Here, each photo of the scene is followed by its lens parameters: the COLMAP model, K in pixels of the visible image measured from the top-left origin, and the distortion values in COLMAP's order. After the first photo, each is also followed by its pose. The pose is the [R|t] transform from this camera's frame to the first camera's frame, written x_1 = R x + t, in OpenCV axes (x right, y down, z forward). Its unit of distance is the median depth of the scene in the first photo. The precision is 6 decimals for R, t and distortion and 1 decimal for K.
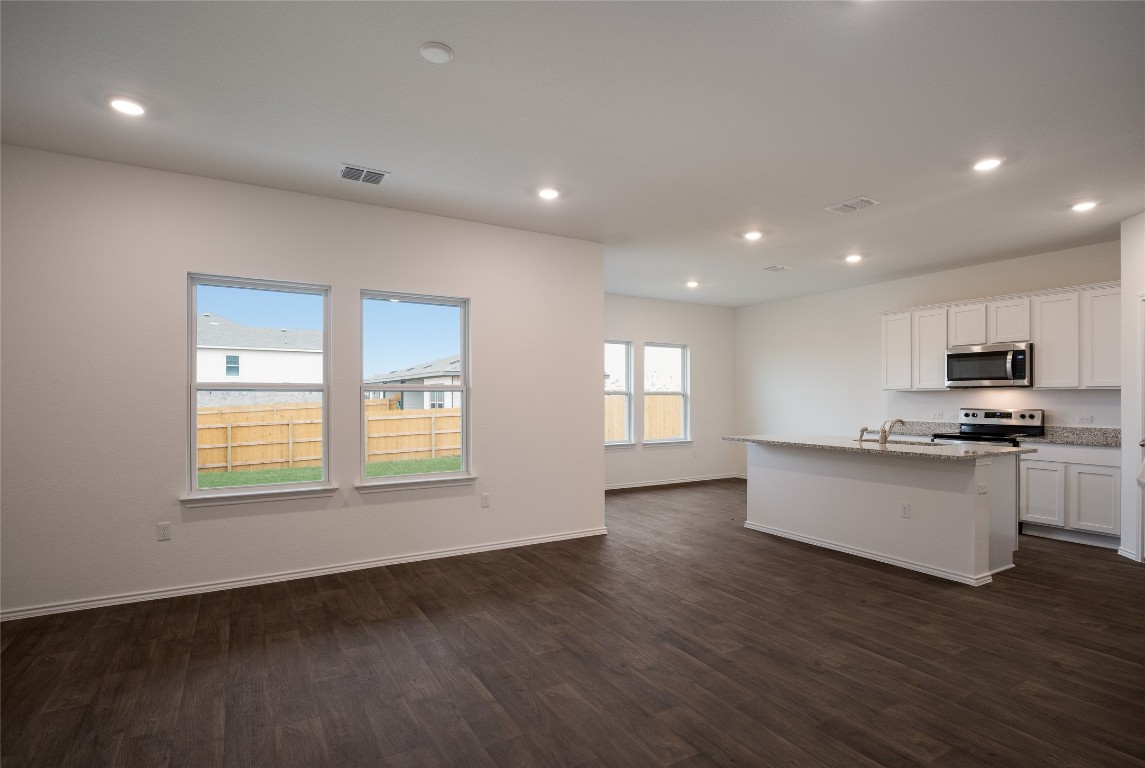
lens RADIAL K [[563.2, 0, 583.6], [0, 563.2, 402.2], [0, 0, 1]] dist [0.002392, -0.009877]
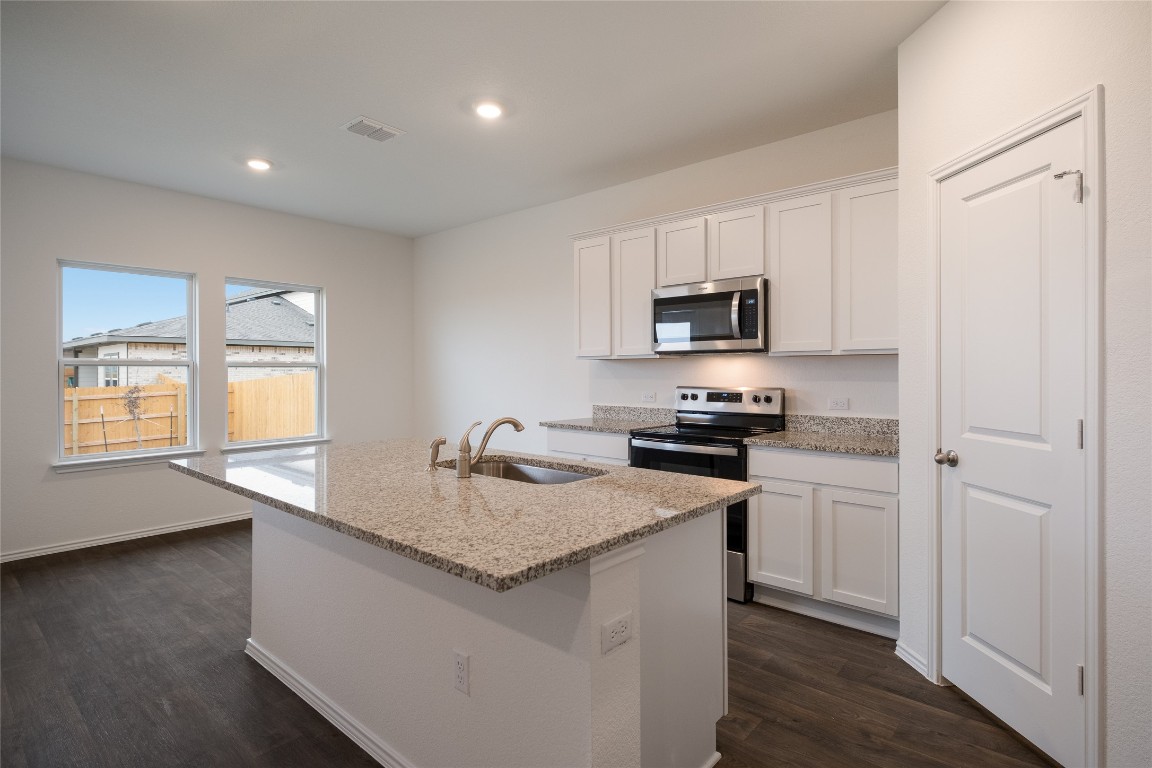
lens RADIAL K [[566.7, 0, 583.3], [0, 566.7, 378.0], [0, 0, 1]] dist [0.002392, -0.009877]
pose [[0.947169, -0.007523, 0.320646, 0.409369], [0.006239, 0.999968, 0.005032, -0.002669], [-0.320673, -0.002766, 0.947186, 0.479261]]
